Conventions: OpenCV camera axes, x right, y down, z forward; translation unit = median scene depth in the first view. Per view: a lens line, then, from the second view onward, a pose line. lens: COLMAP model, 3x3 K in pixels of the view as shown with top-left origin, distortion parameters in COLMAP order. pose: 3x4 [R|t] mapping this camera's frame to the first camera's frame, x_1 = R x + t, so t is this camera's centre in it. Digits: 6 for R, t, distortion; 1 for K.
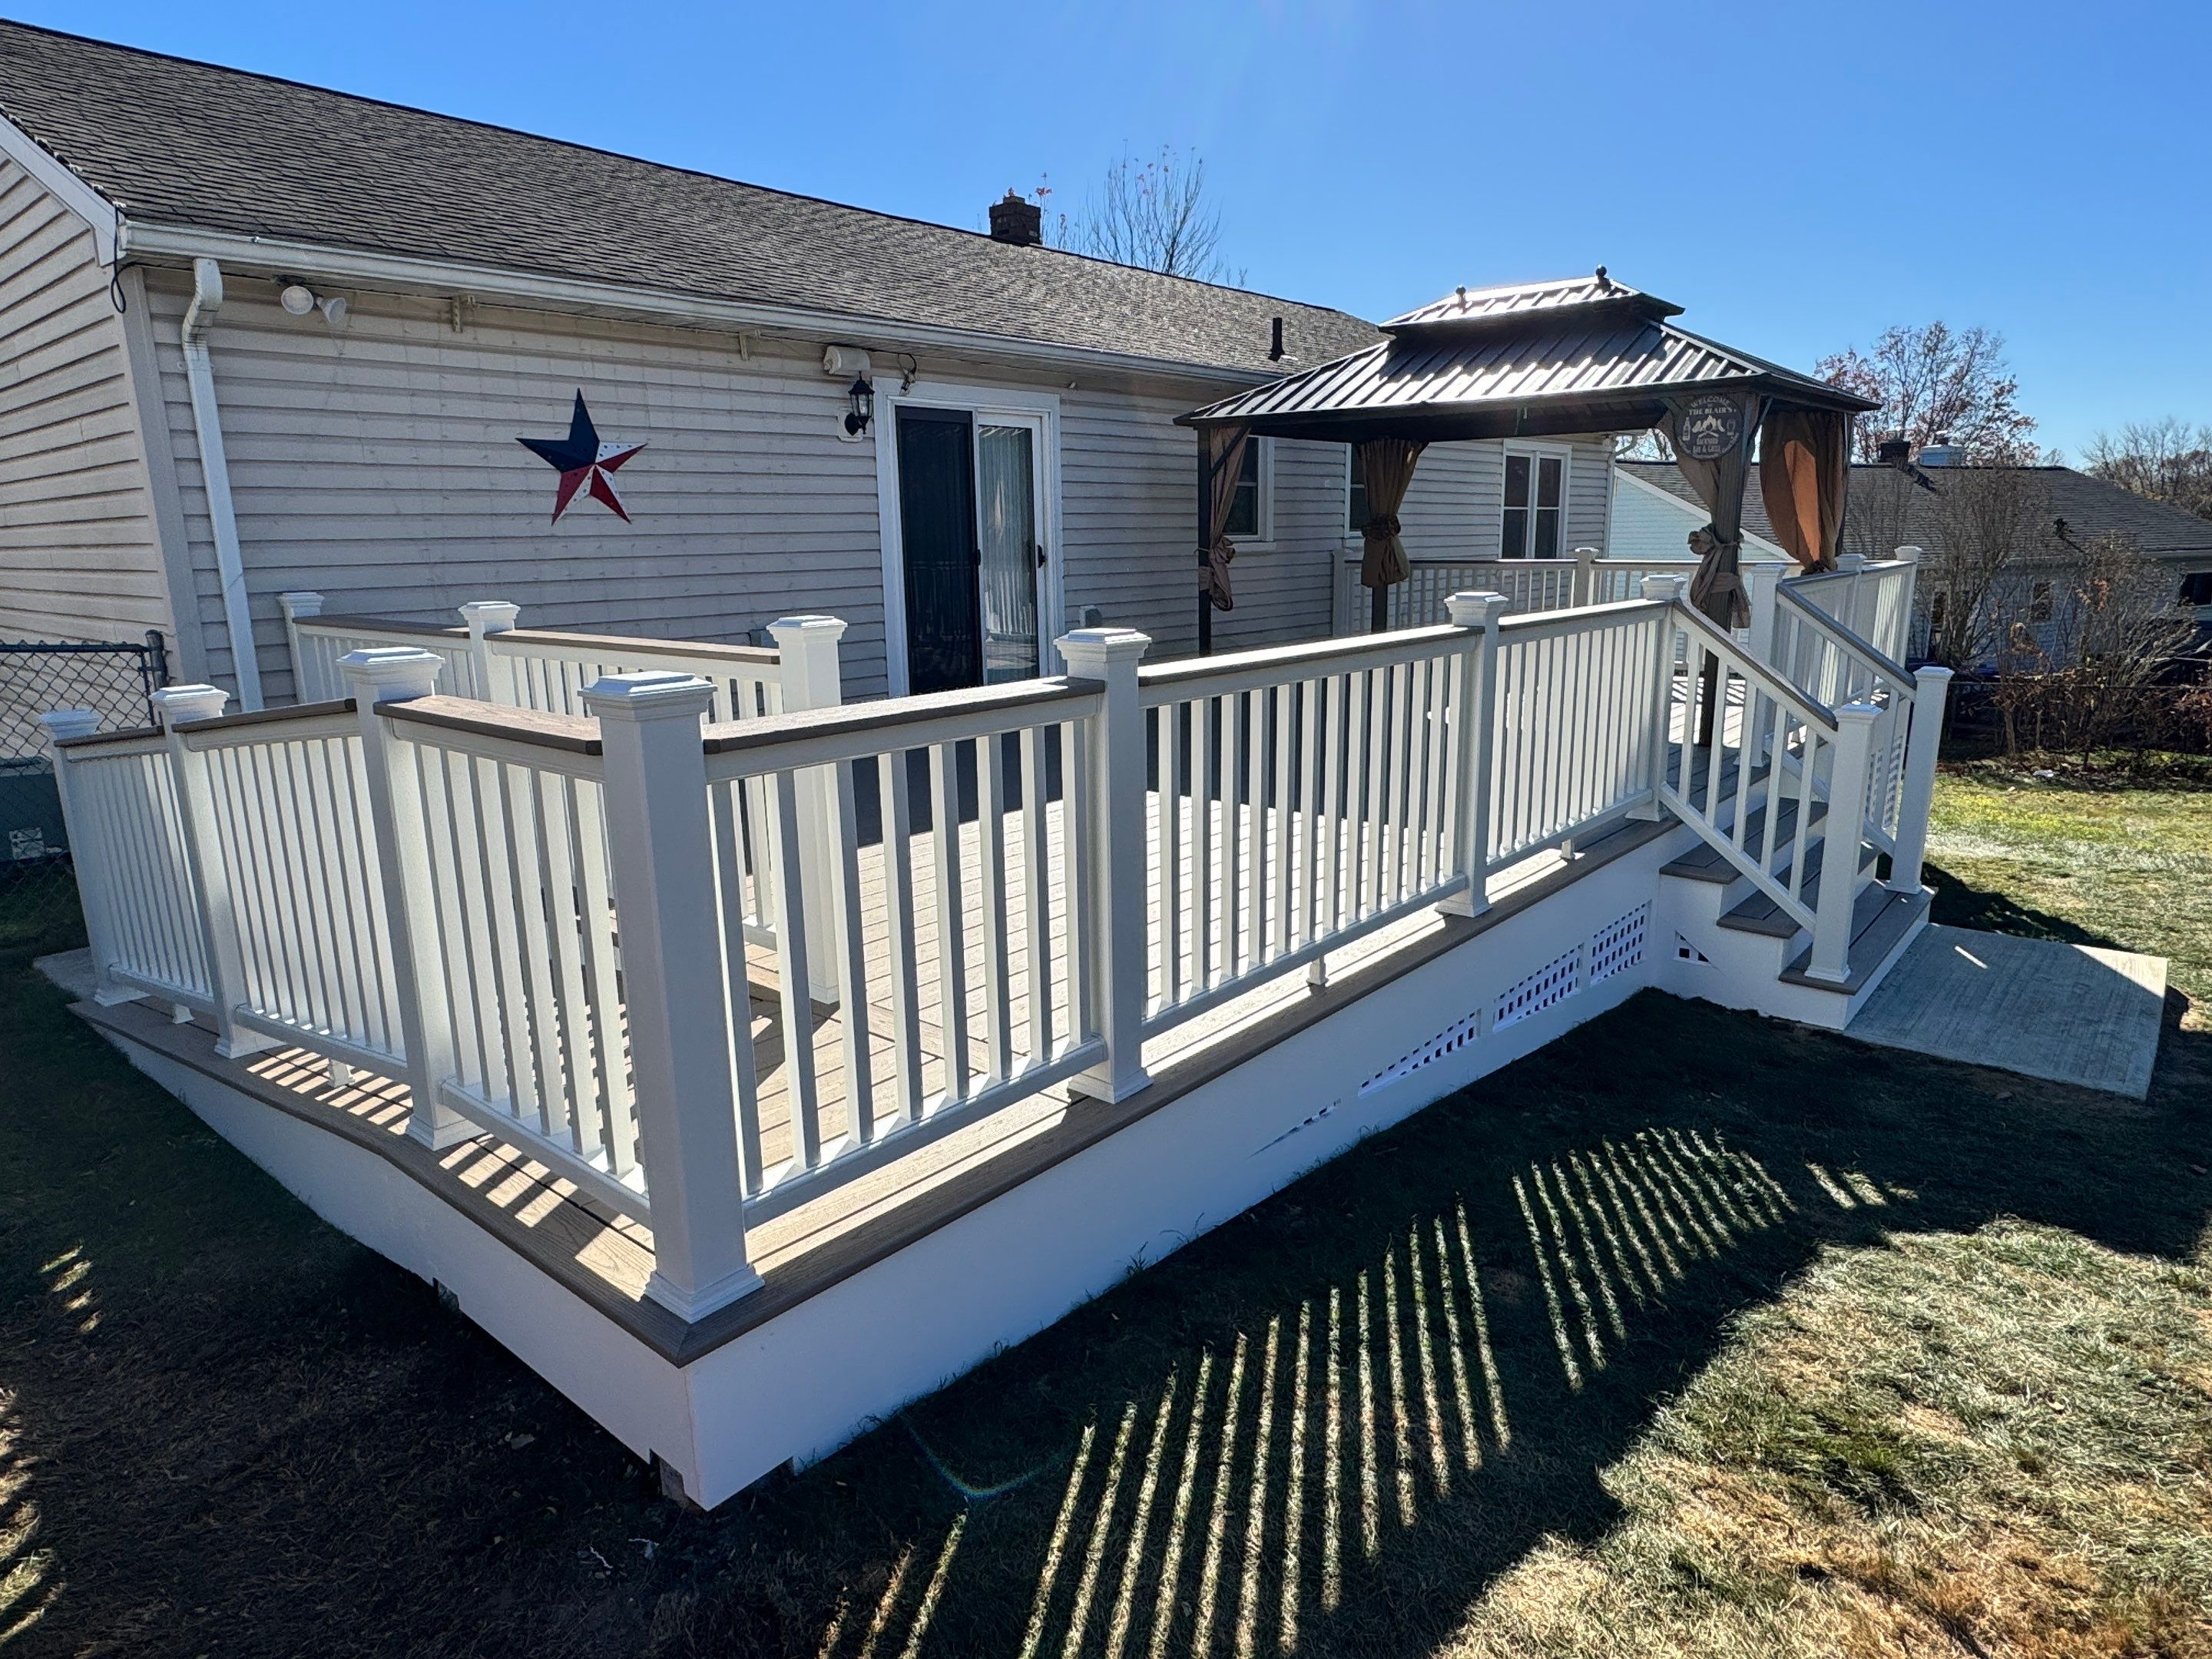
lens RADIAL K [[1291.8, 0, 1106.0], [0, 1291.8, 829.5], [0, 0, 1]] dist [0.003525, -0.058097]
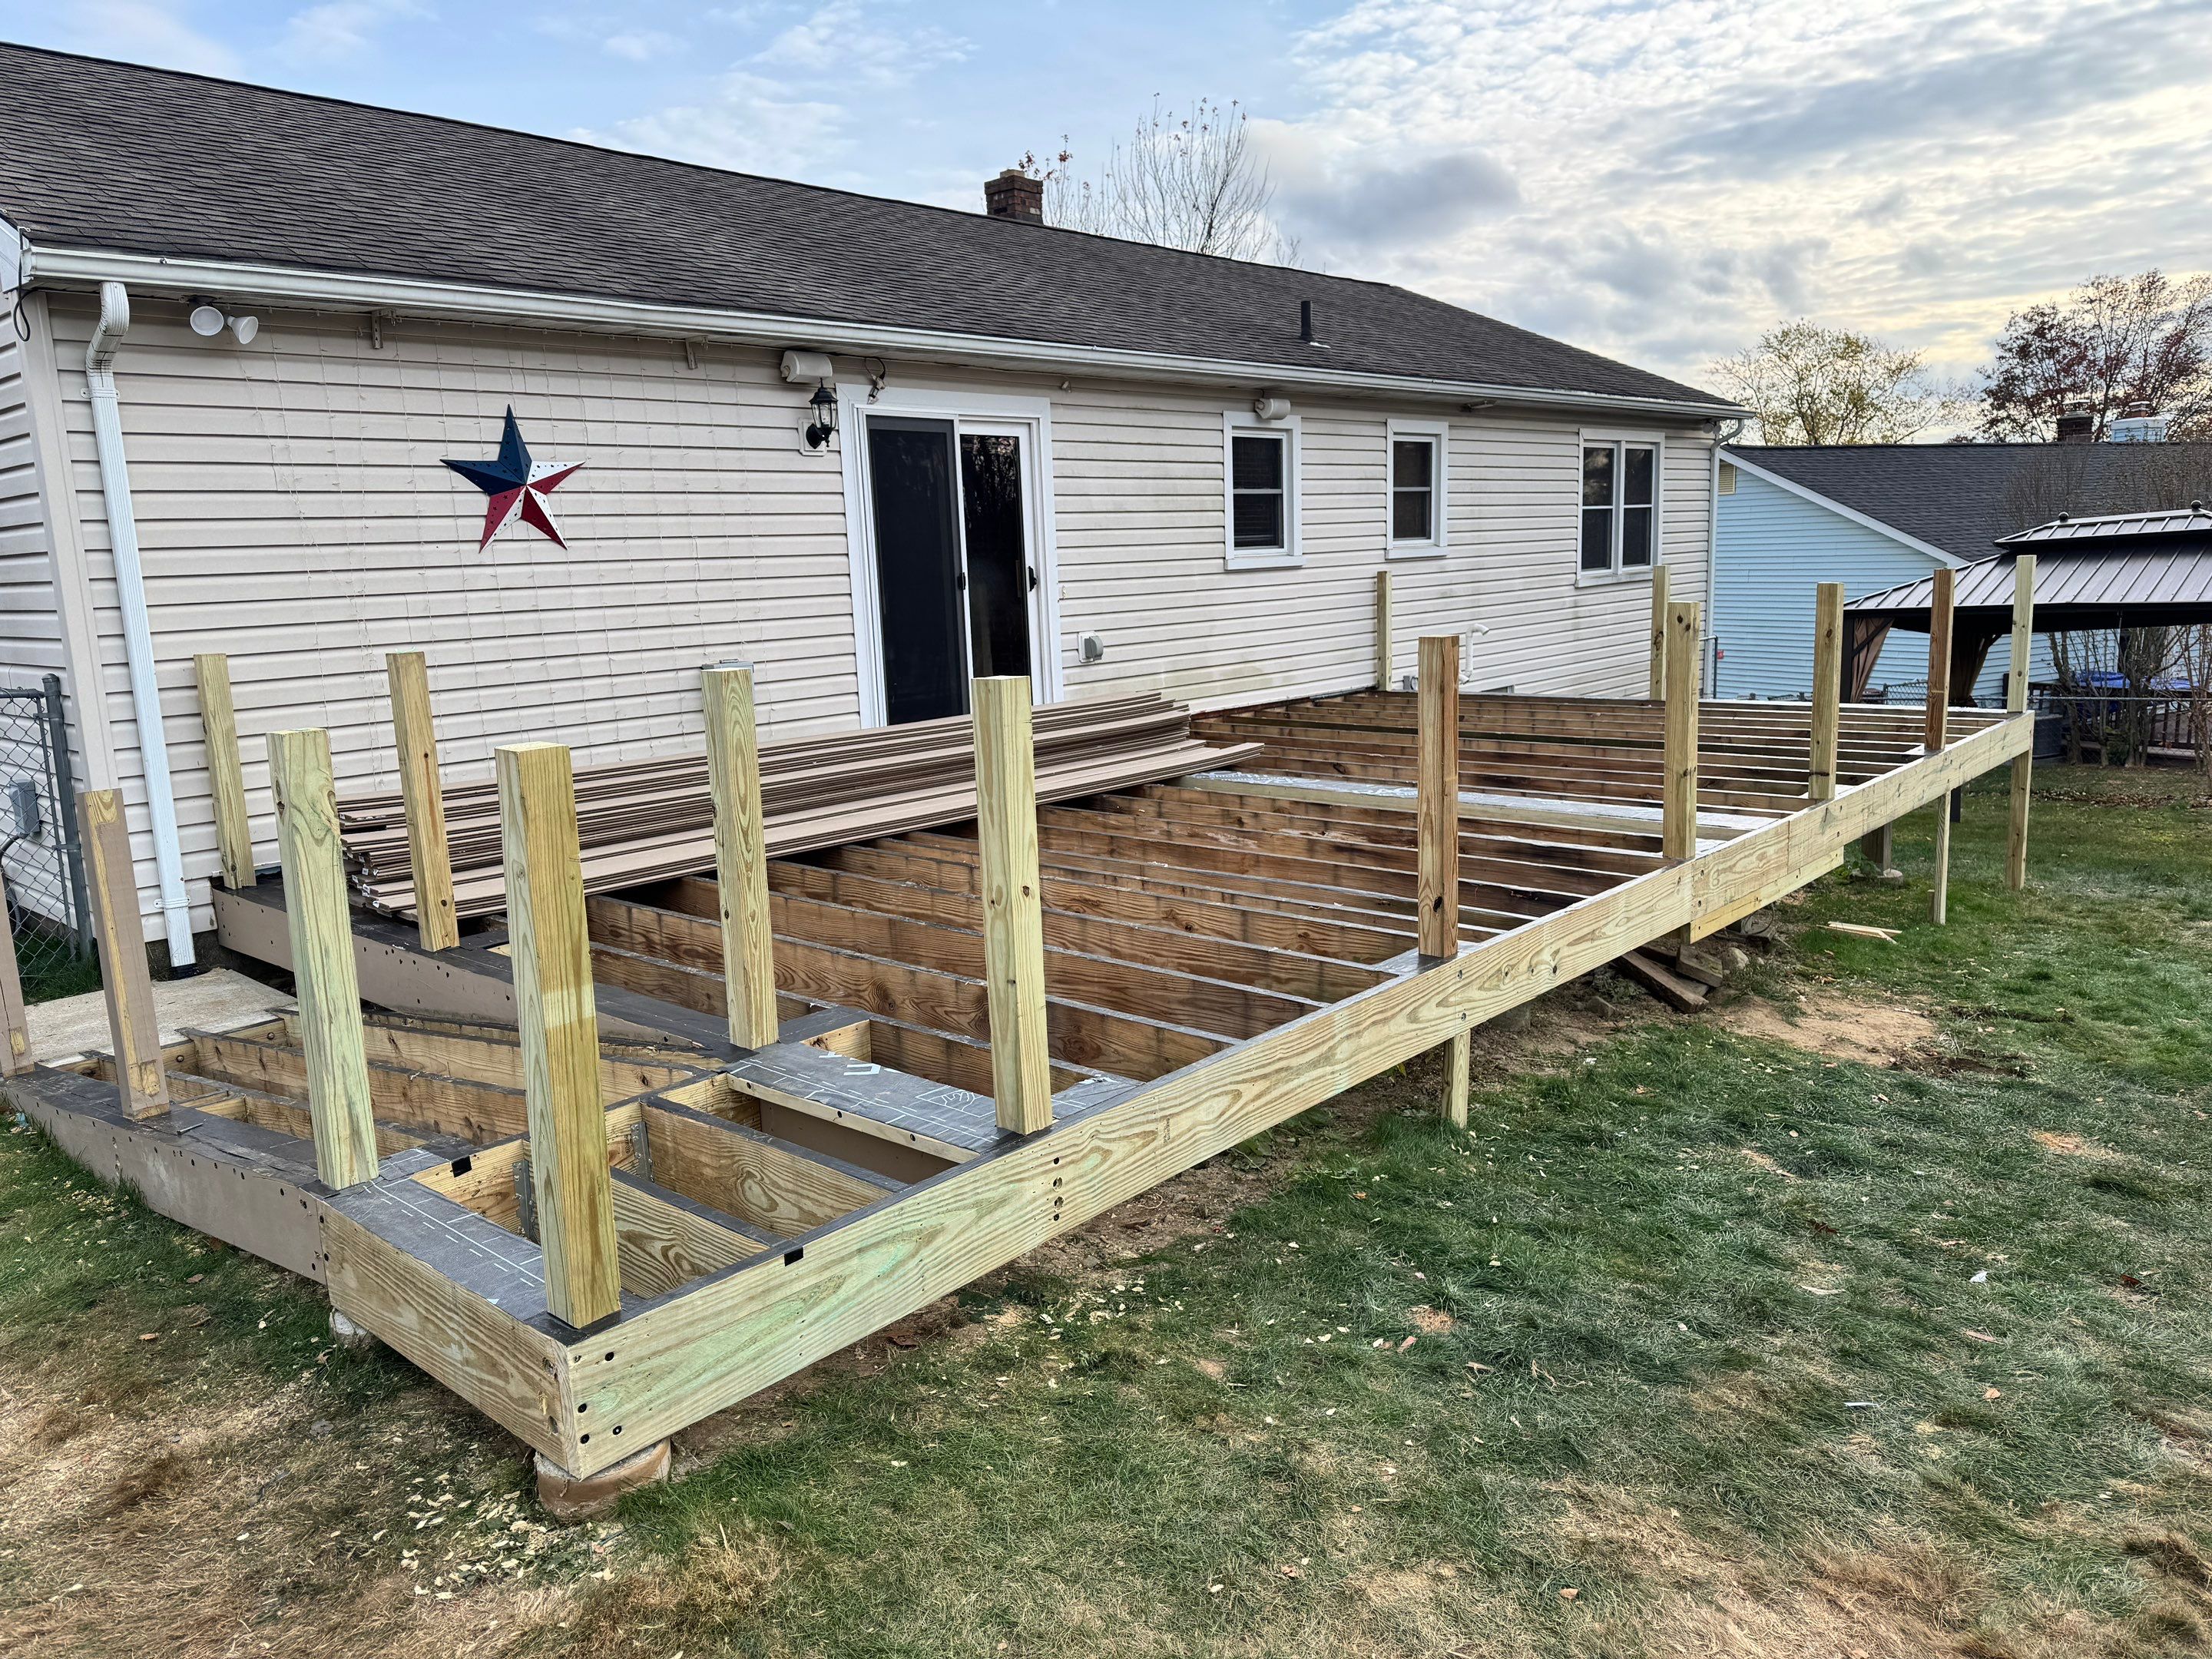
lens RADIAL K [[1563.6, 0, 1068.7], [0, 1563.6, 818.1], [0, 0, 1]] dist [0.098385, -0.186536]
pose [[0.997637, -0.008963, -0.068117, 0.063699], [0.005183, 0.998447, -0.055467, 0.018374], [0.068508, 0.054983, 0.996134, -0.084781]]
